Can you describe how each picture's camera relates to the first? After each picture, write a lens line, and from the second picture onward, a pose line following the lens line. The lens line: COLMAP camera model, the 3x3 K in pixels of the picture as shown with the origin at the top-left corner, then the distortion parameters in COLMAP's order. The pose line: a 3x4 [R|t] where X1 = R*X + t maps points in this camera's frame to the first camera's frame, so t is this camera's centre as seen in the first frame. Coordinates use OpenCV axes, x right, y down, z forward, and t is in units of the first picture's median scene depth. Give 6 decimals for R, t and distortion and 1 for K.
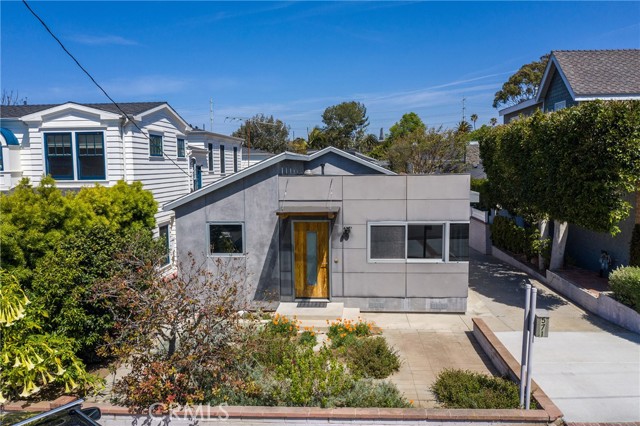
lens RADIAL K [[526.4, 0, 320.0], [0, 526.4, 235.5], [0, 0, 1]] dist [-0.014087, 0.000021]
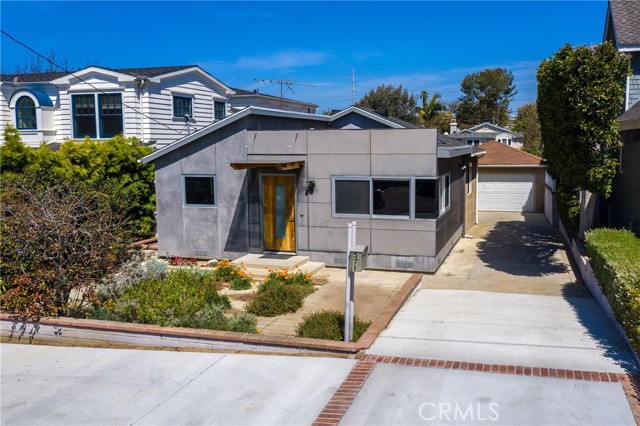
lens RADIAL K [[555.7, 0, 320.0], [0, 555.7, 213.0], [0, 0, 1]] dist [-0.022096, -0.000108]
pose [[0.979565, 0.027386, -0.199255, 0.272084], [-0.026348, 0.999622, 0.007864, 0.035129], [0.199395, -0.002454, 0.979916, -0.036676]]
